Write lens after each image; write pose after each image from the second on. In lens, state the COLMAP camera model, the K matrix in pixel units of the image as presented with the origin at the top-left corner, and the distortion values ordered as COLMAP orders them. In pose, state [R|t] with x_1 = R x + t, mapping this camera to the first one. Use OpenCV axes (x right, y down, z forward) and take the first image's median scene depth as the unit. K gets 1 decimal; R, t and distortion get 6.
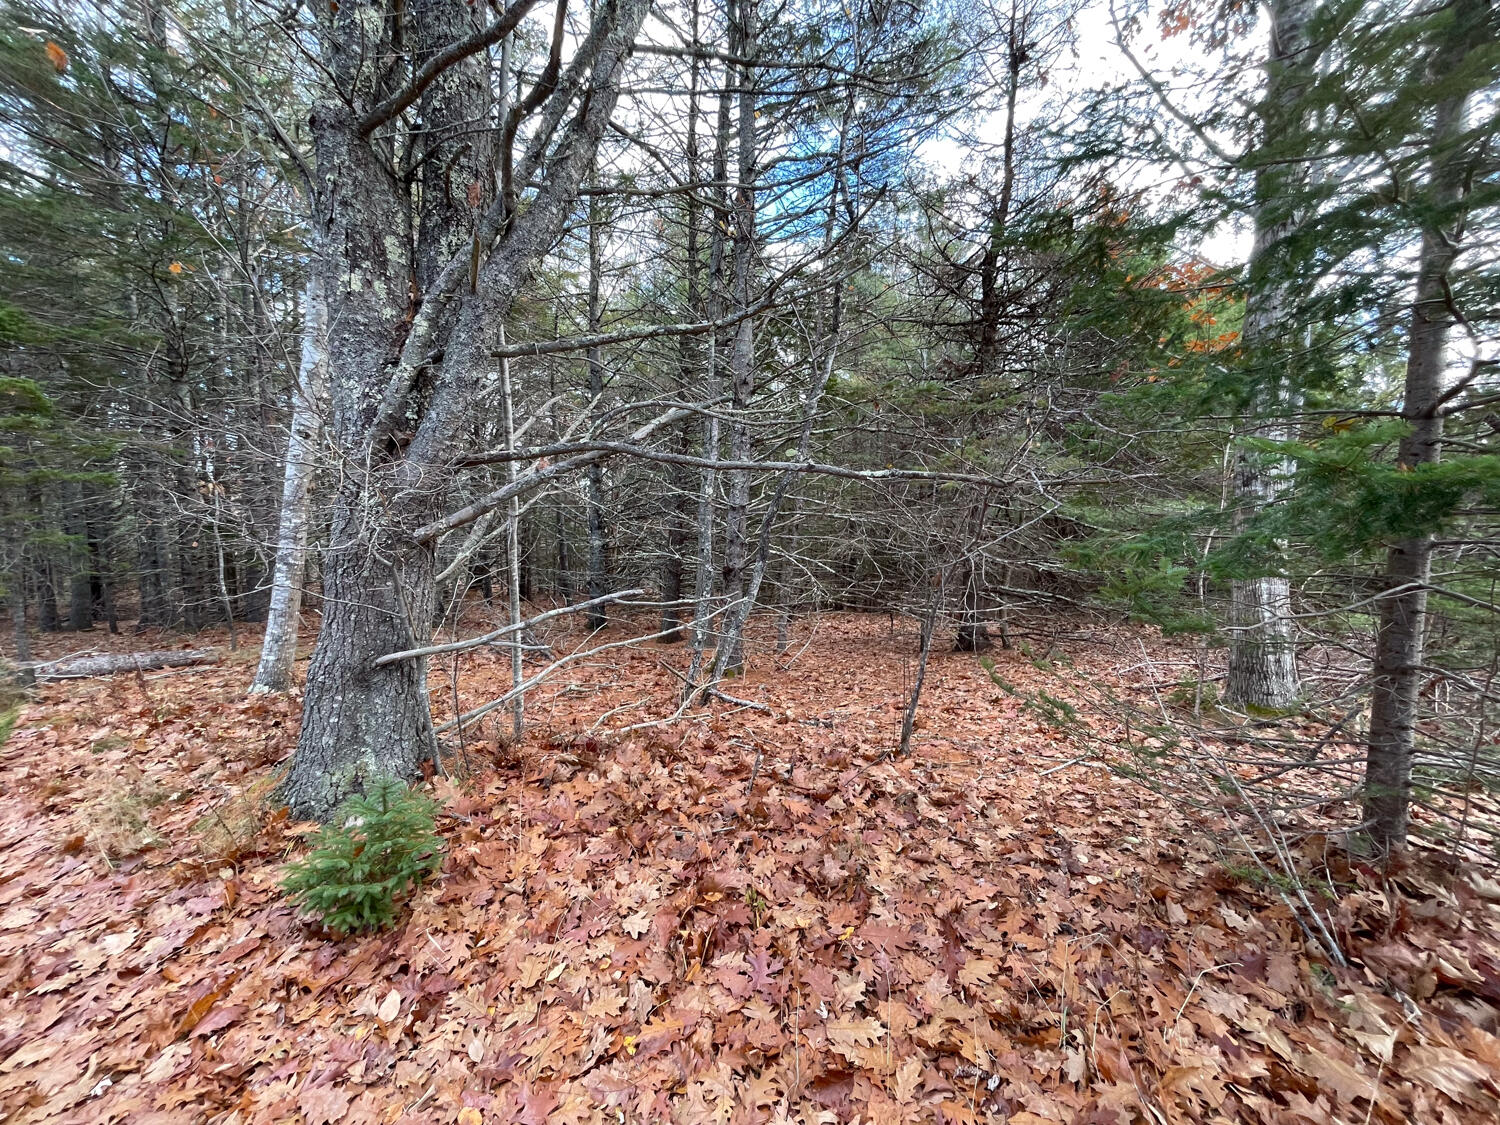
lens RADIAL K [[600.7, 0, 750.8], [0, 600.7, 561.1], [0, 0, 1]] dist [-0.011137, 0.000678]
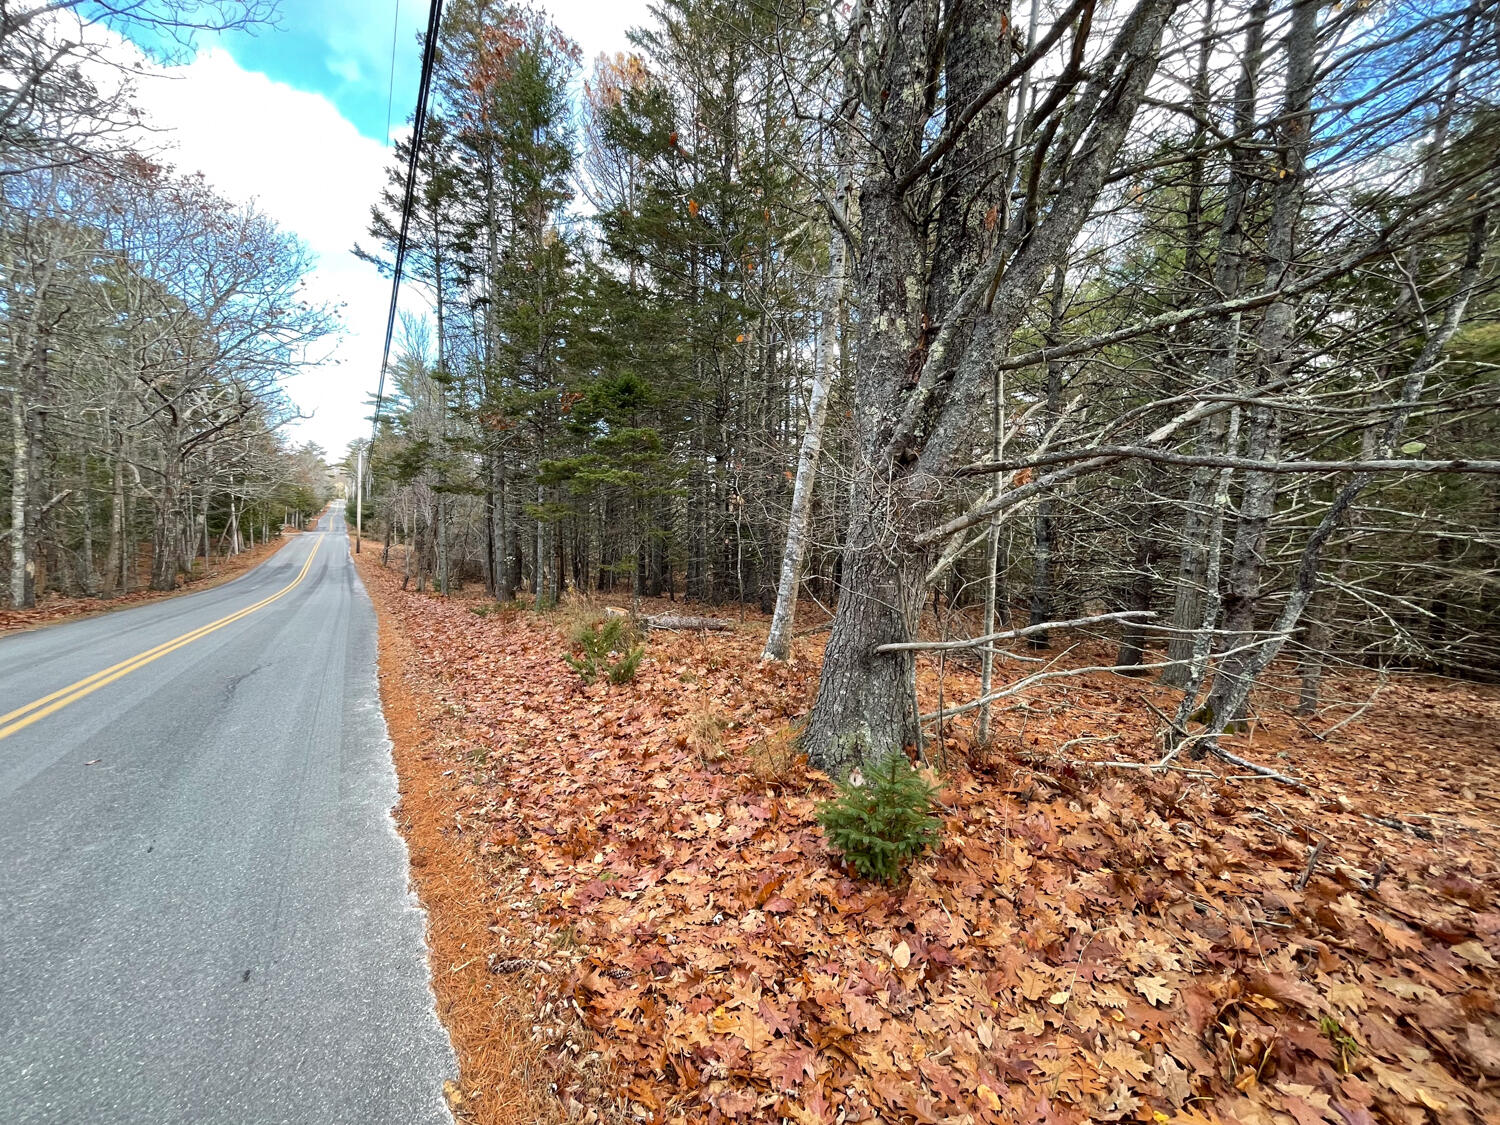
lens RADIAL K [[600.7, 0, 749.8], [0, 600.7, 560.0], [0, 0, 1]] dist [-0.011137, 0.000678]
pose [[0.773005, 0.056360, -0.631891, -0.096150], [-0.067626, 0.997691, 0.006259, 0.006569], [0.630785, 0.037895, 0.775032, -0.058823]]
